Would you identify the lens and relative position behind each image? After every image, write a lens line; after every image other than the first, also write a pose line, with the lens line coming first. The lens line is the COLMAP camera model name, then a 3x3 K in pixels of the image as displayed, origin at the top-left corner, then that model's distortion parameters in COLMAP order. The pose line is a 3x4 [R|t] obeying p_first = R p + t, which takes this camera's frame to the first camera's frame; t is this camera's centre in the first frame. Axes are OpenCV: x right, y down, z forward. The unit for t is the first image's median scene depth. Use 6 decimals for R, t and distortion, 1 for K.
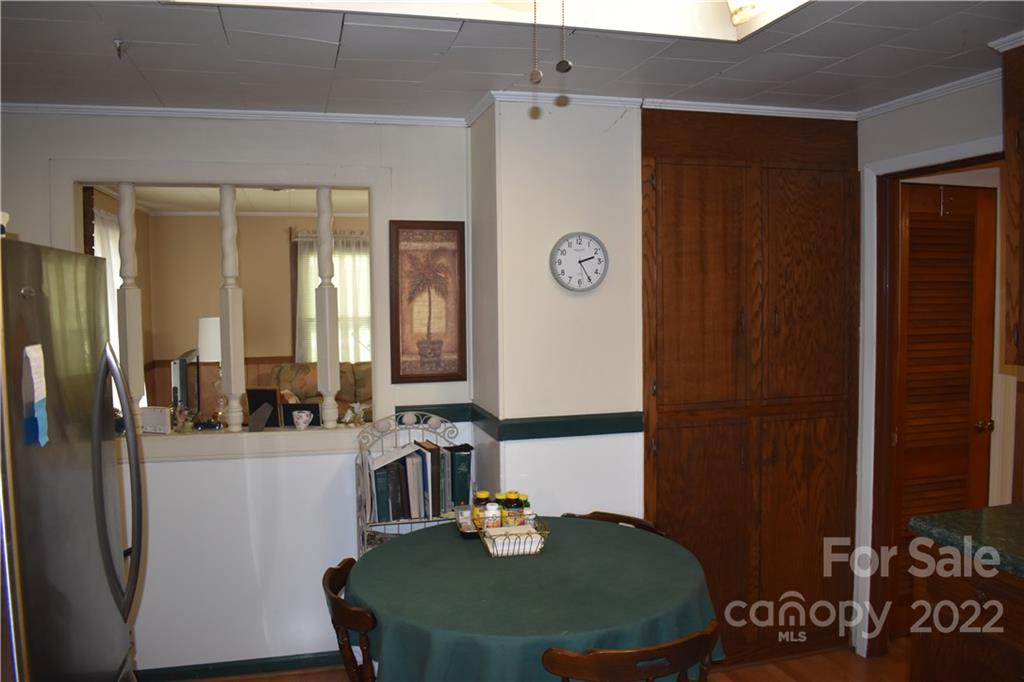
lens RADIAL K [[804.5, 0, 512.0], [0, 804.5, 341.0], [0, 0, 1]] dist [-0.084126, -0.003960]
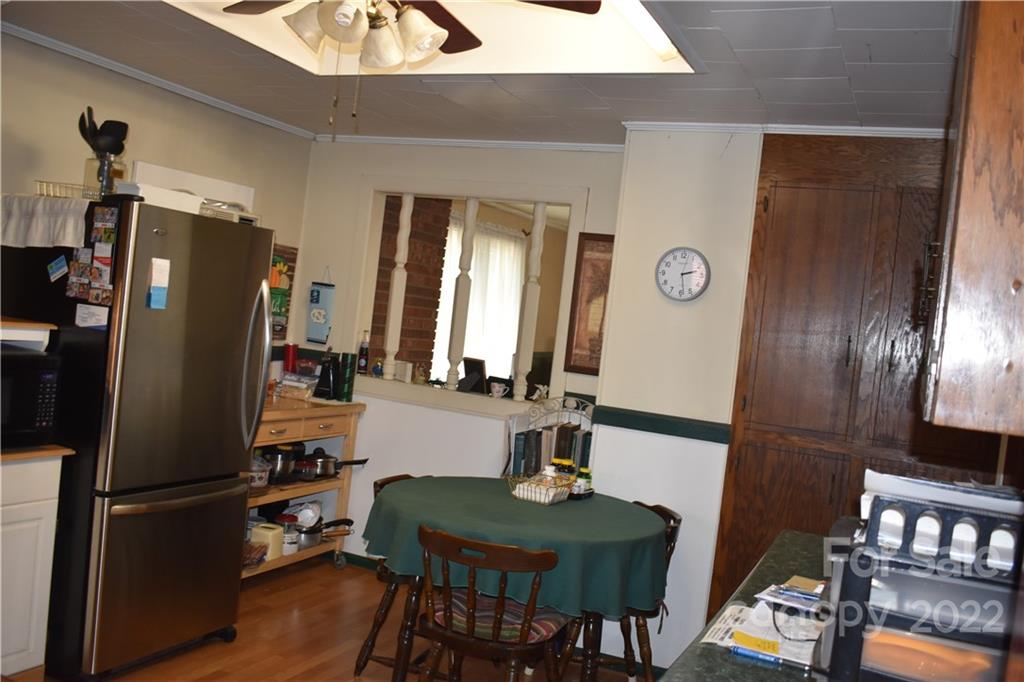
lens RADIAL K [[939.0, 0, 512.0], [0, 939.0, 341.0], [0, 0, 1]] dist [-0.090101, 0.009298]
pose [[0.764459, 0.114767, -0.634375, 0.683222], [-0.160586, 0.986908, -0.014970, 0.044383], [0.624352, 0.113316, 0.772881, -0.107416]]
